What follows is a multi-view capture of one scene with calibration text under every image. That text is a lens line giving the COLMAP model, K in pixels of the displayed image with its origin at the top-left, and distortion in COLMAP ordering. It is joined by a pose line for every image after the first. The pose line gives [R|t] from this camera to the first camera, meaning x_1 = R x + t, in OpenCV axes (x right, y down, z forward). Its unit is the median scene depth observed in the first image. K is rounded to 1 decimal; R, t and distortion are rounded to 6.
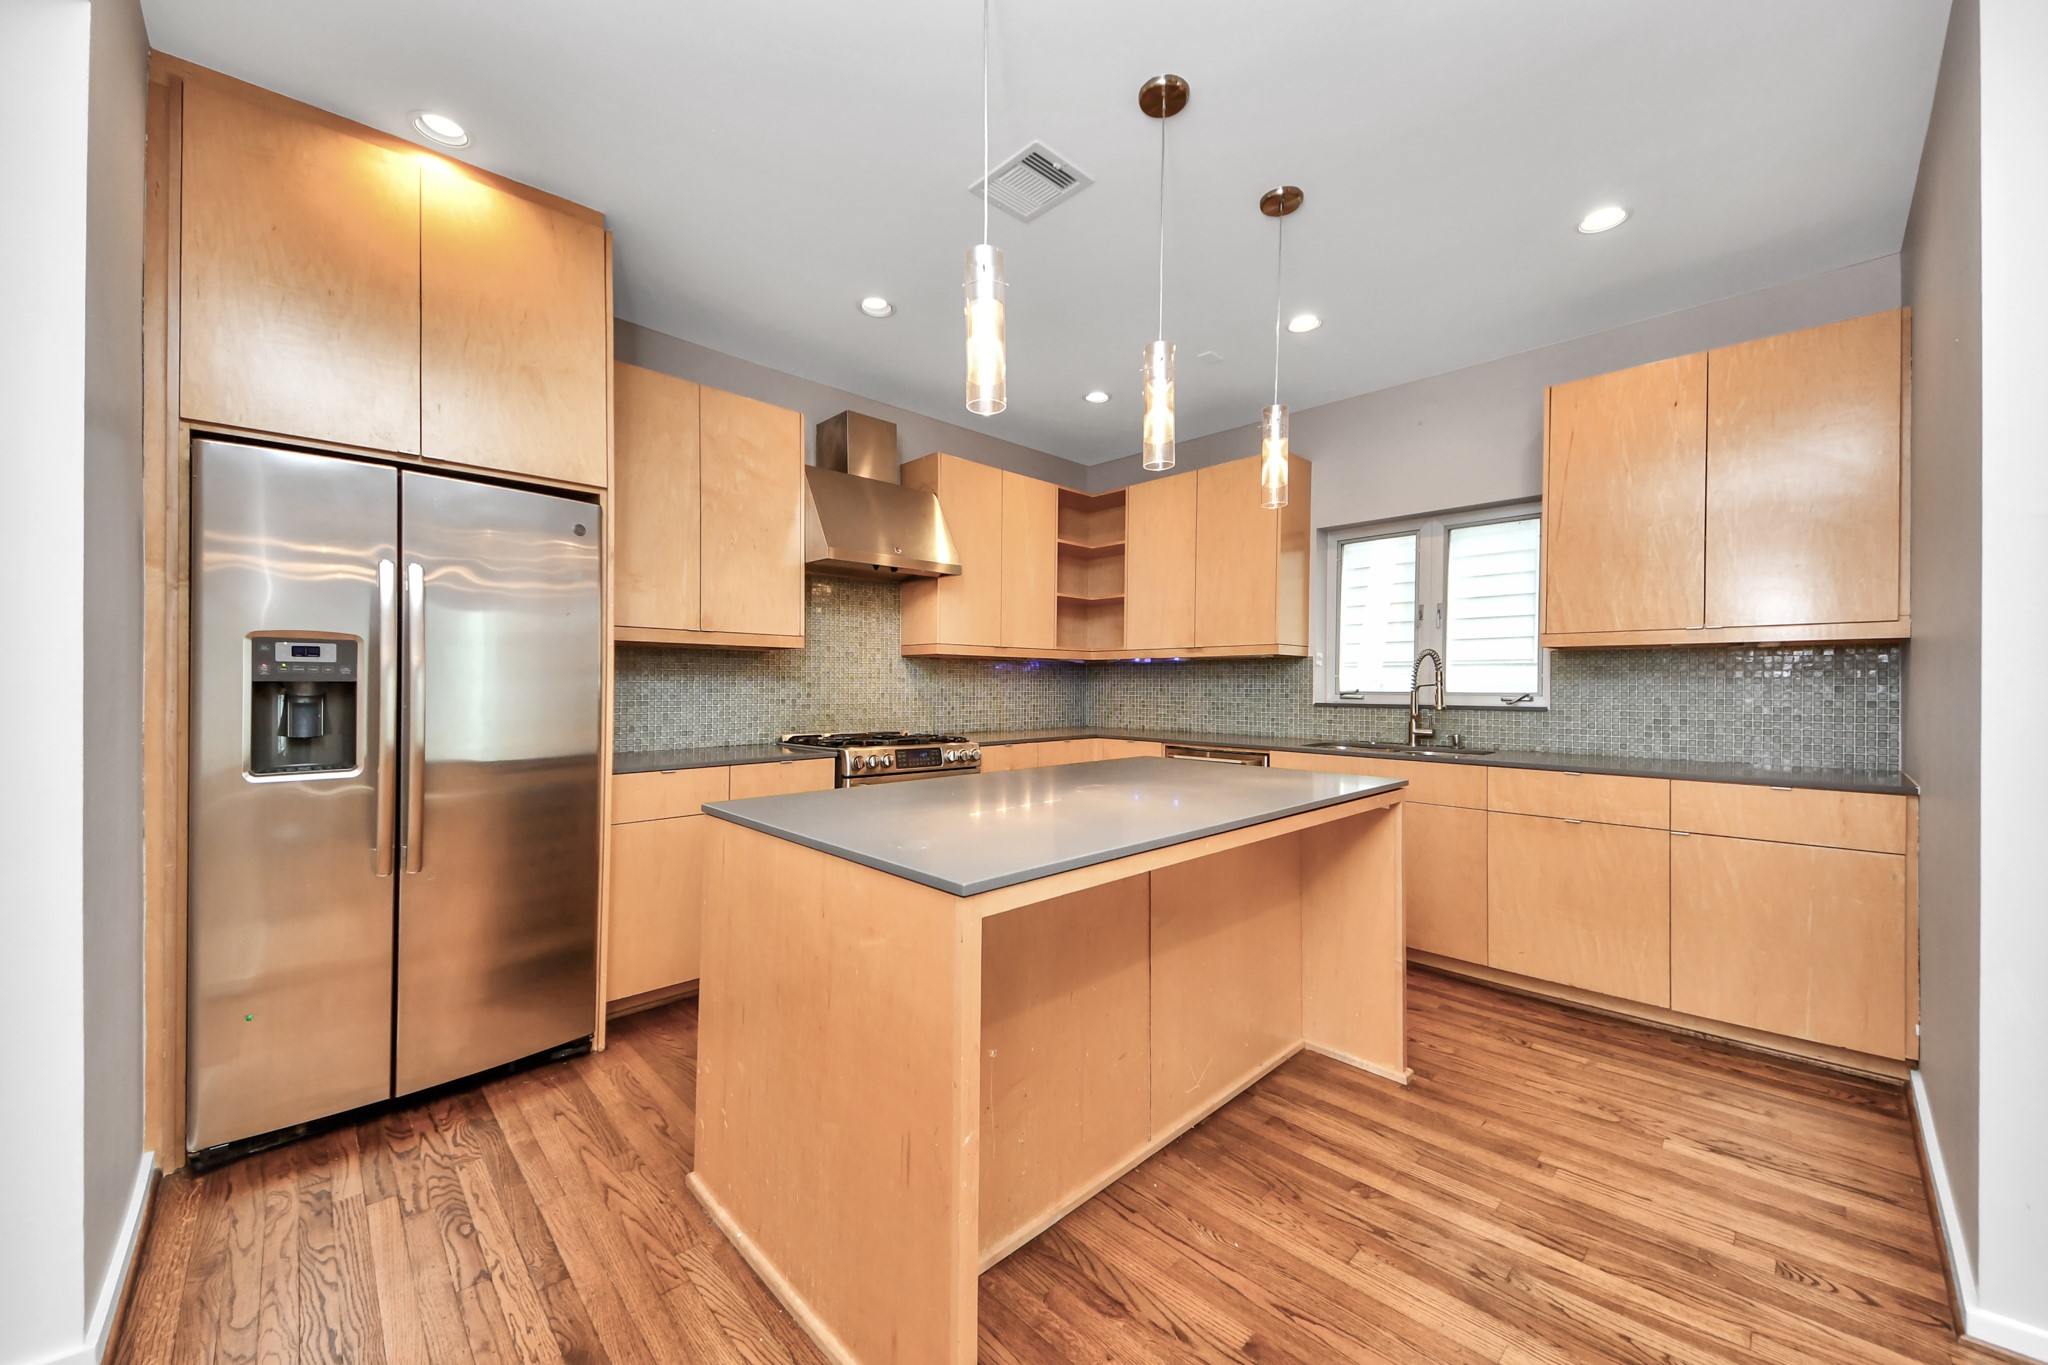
lens RADIAL K [[762.4, 0, 1024.0], [0, 762.4, 682.5], [0, 0, 1]] dist [0.046958, -0.000154]
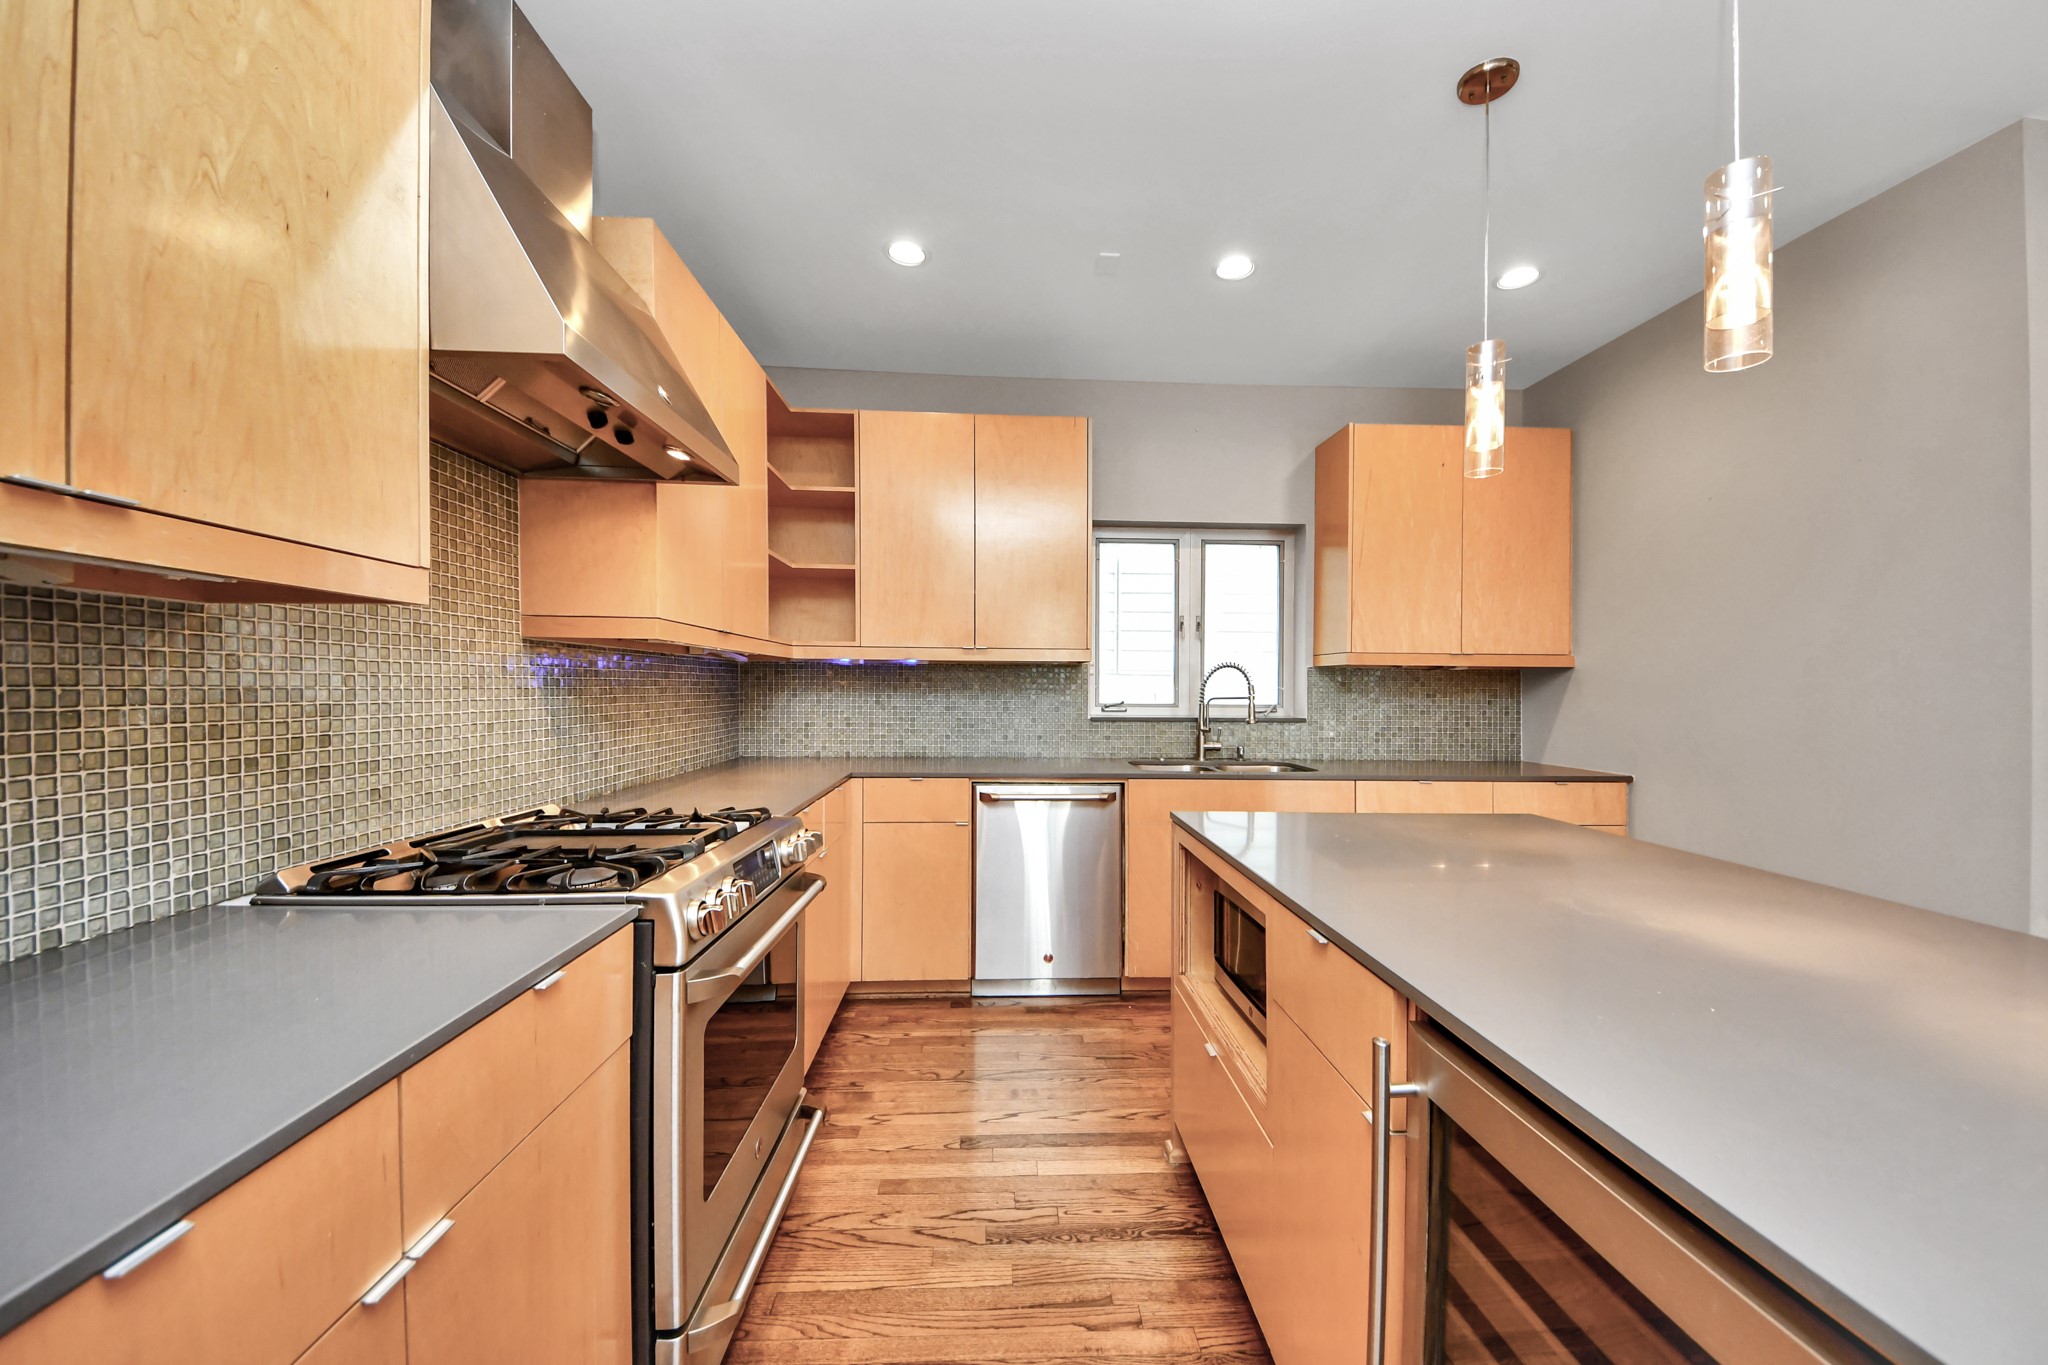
lens RADIAL K [[731.4, 0, 1024.0], [0, 731.4, 682.5], [0, 0, 1]] dist [0.001105, 0.000020]
pose [[0.674660, 0.006631, 0.738099, -0.315288], [-0.009240, 0.999957, -0.000537, -0.013108], [-0.738070, -0.006458, 0.674693, 0.528842]]
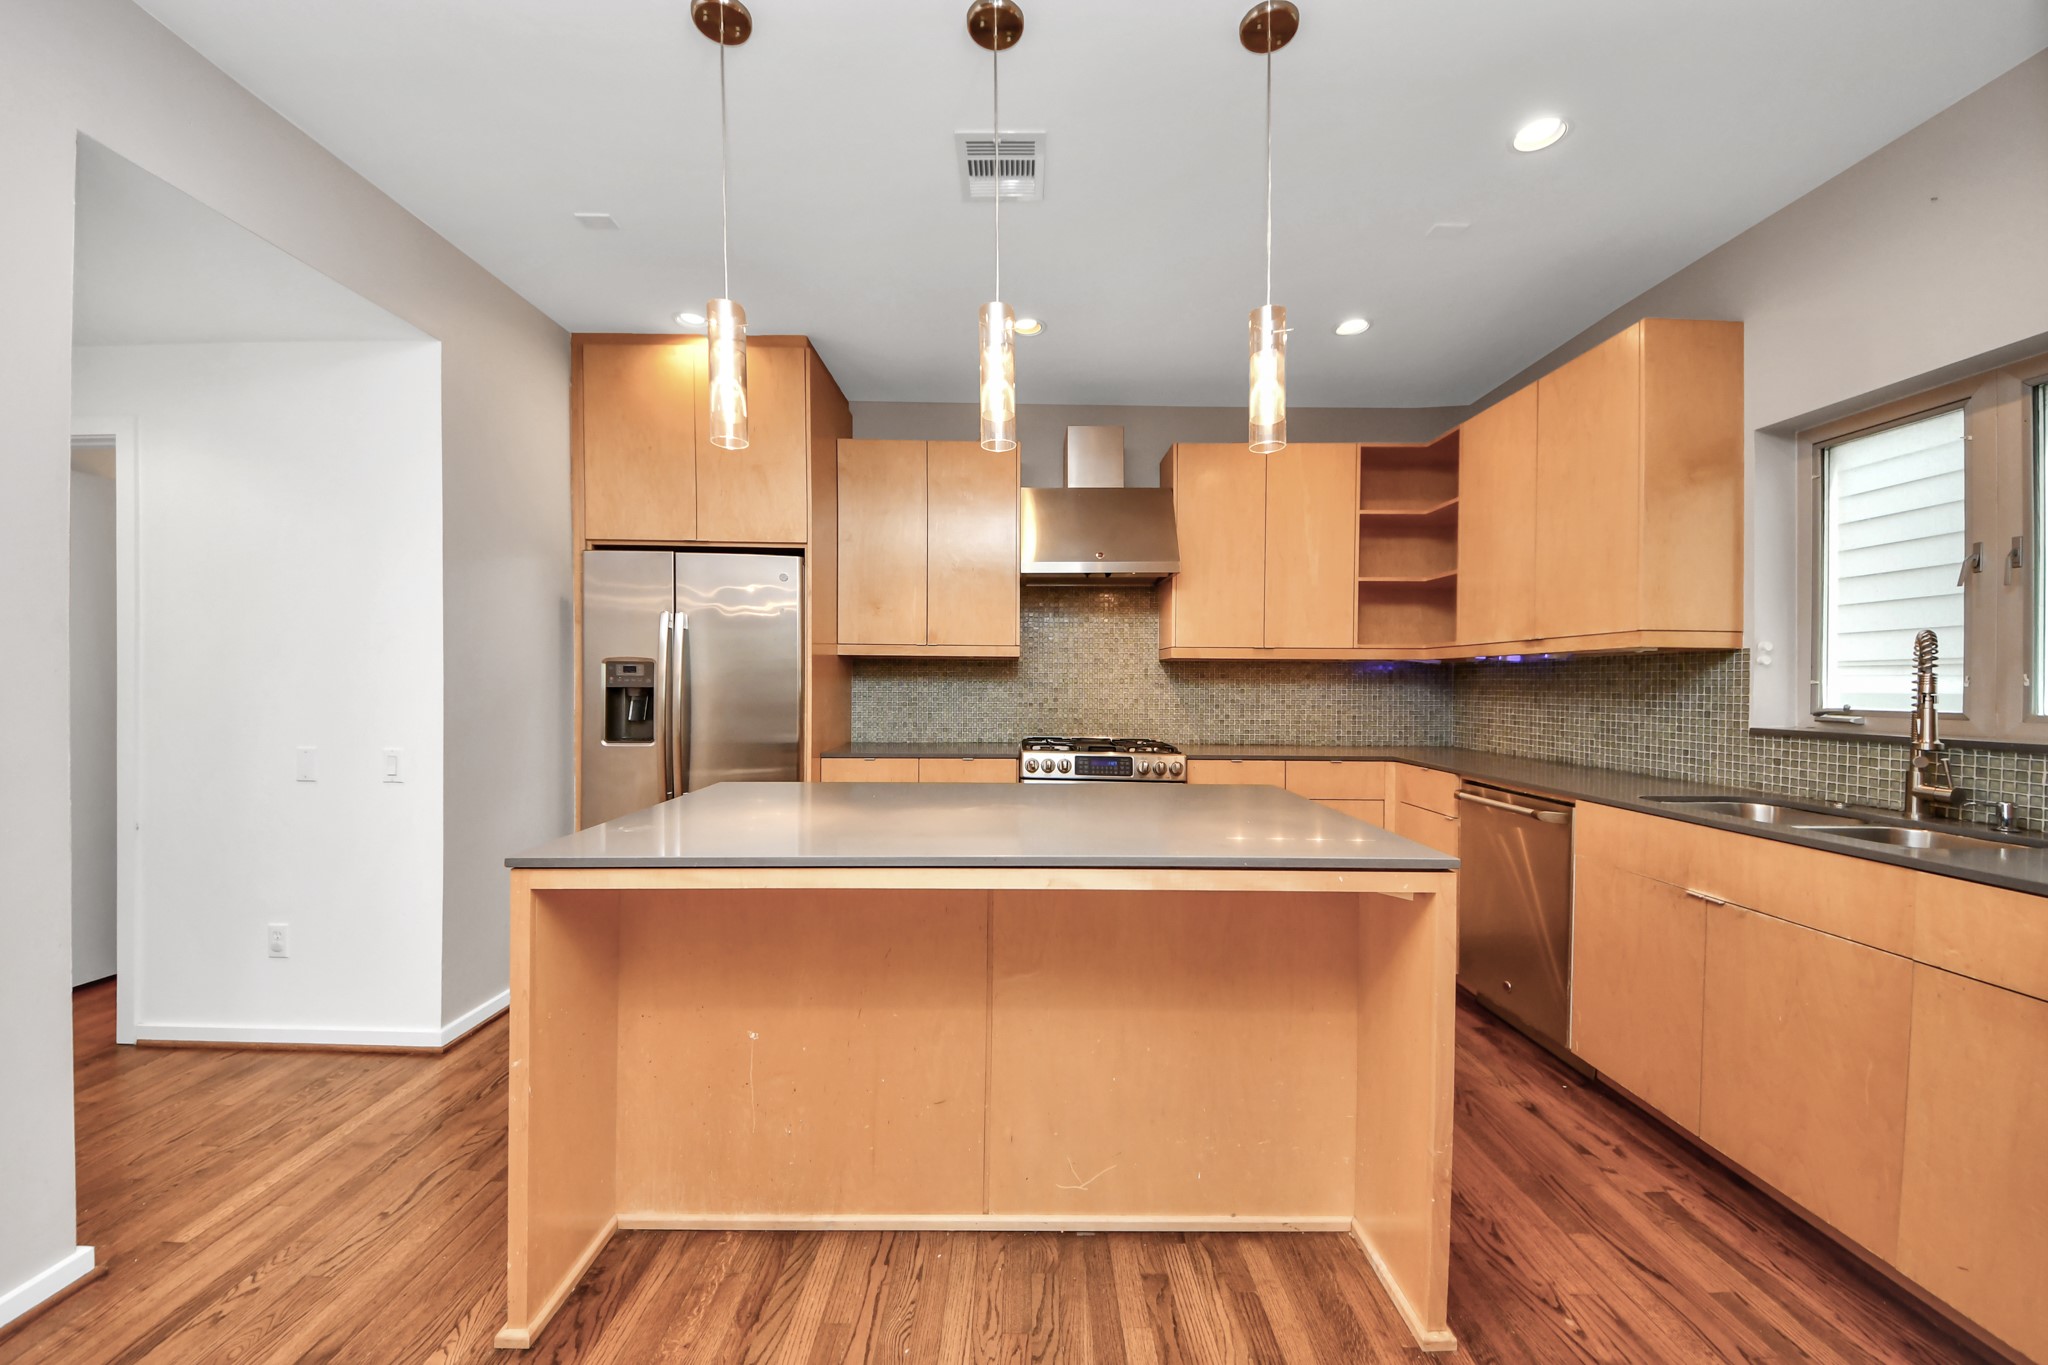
lens RADIAL K [[758.0, 0, 1024.0], [0, 758.0, 682.5], [0, 0, 1]] dist [0.066904, -0.035927]
pose [[0.723873, 0.001710, -0.689931, 0.418805], [-0.002384, 0.999997, -0.000023, -0.007309], [0.689929, 0.001662, 0.723875, 0.204627]]
